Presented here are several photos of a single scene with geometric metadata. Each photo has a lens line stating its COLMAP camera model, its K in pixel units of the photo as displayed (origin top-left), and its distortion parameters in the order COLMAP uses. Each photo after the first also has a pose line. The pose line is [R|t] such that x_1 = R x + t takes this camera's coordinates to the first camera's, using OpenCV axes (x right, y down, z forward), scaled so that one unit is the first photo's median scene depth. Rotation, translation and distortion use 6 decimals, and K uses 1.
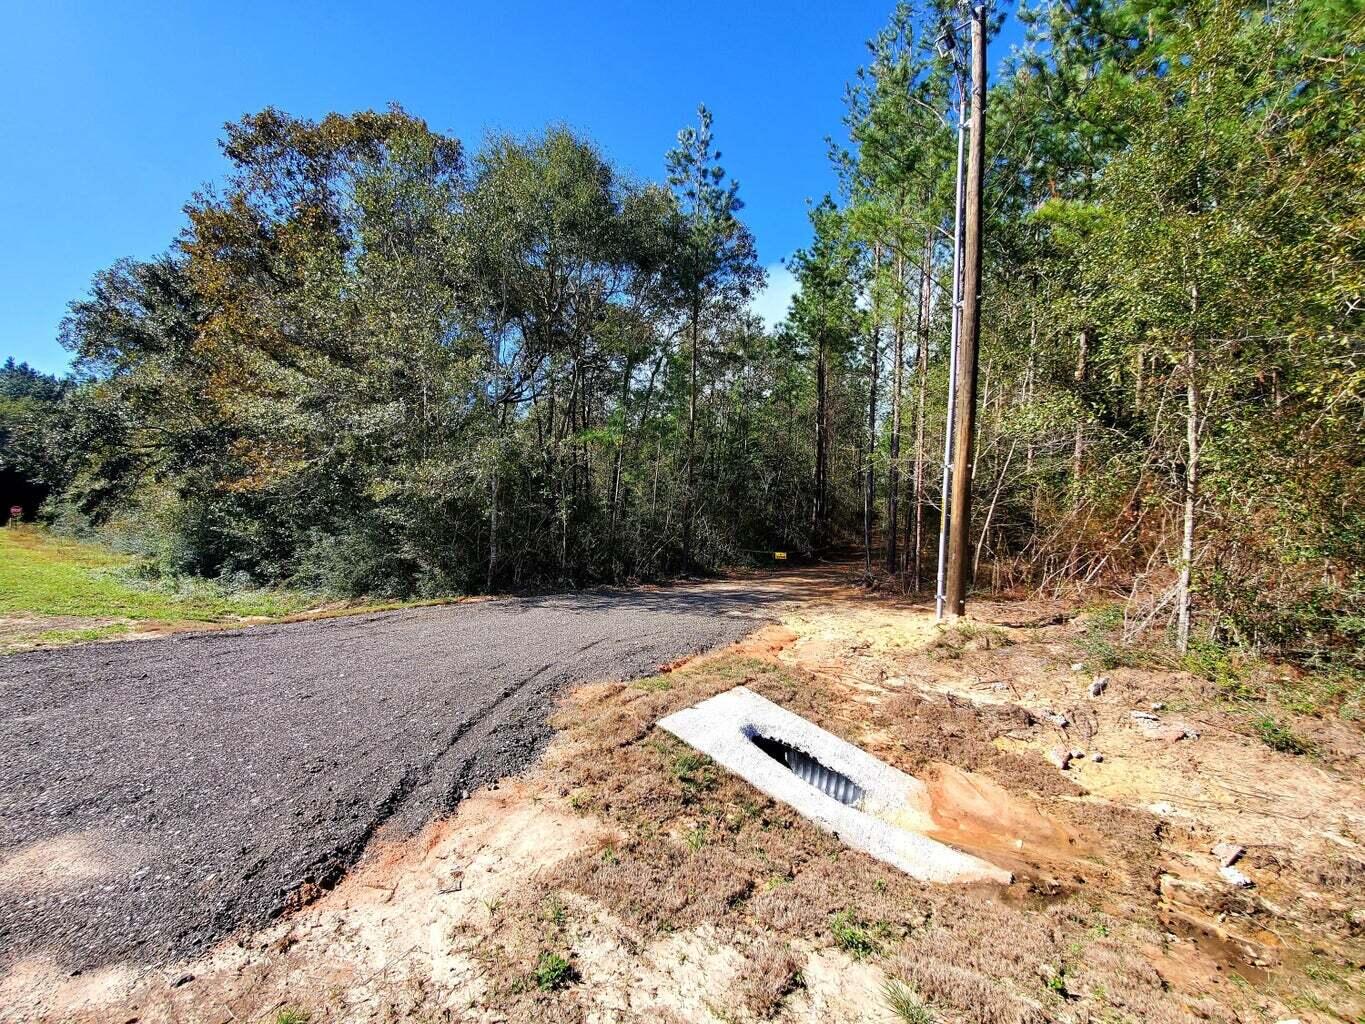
lens RADIAL K [[542.1, 0, 658.2], [0, 542.1, 515.2], [0, 0, 1]] dist [0.001945, 0.000310]
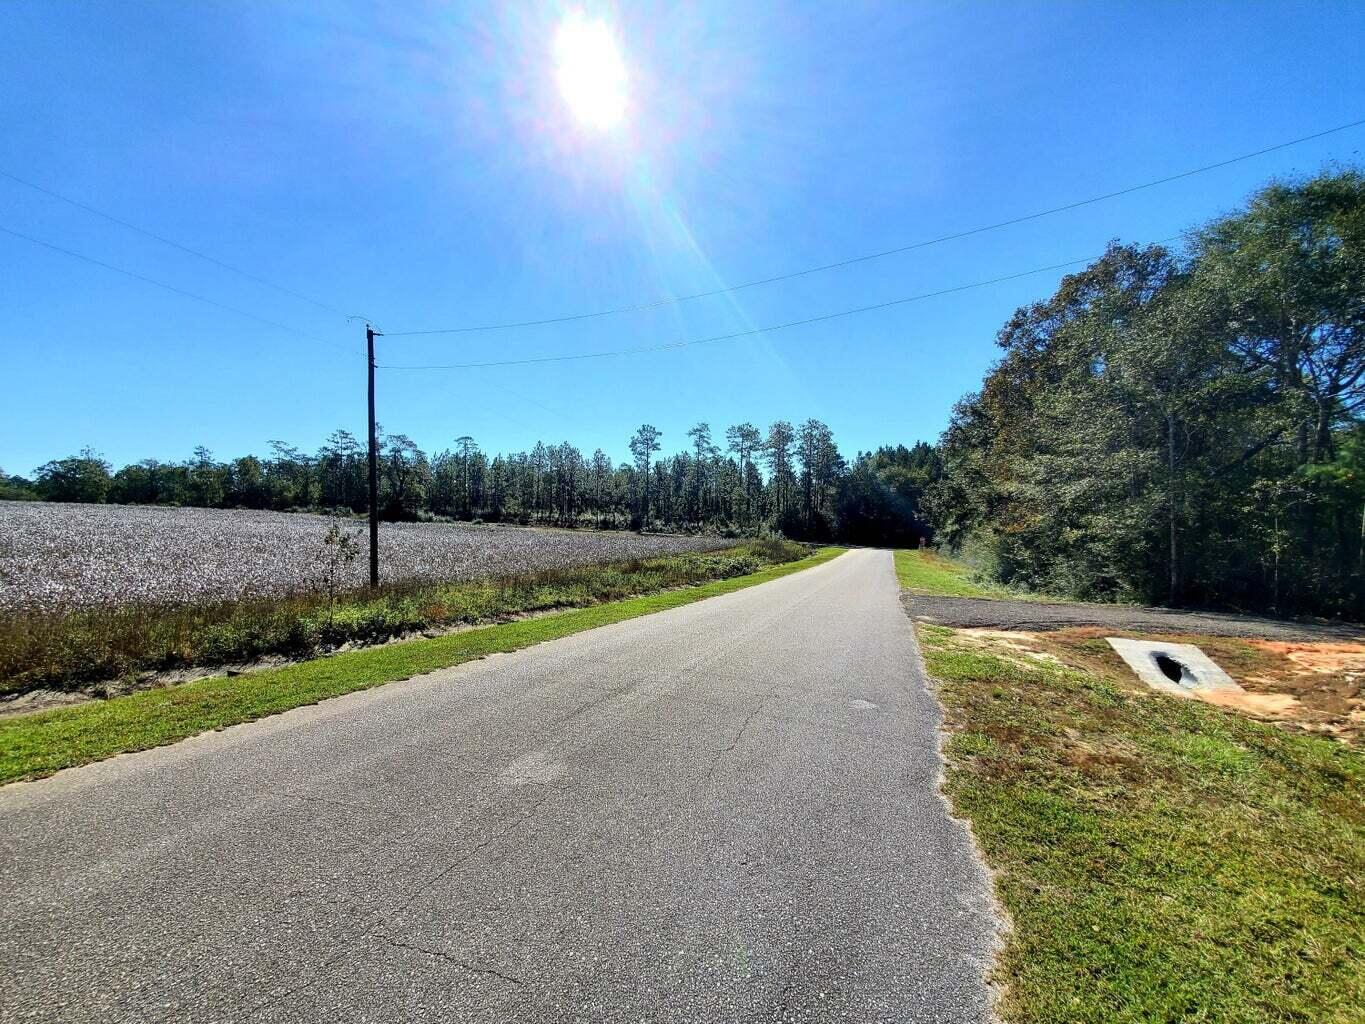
lens RADIAL K [[539.3, 0, 666.0], [0, 539.3, 513.6], [0, 0, 1]] dist [-0.005687, 0.000182]
pose [[0.255157, -0.050452, -0.965582, 0.486093], [0.001252, 0.998654, -0.051849, -0.014252], [0.966899, 0.012021, 0.254877, -0.405867]]
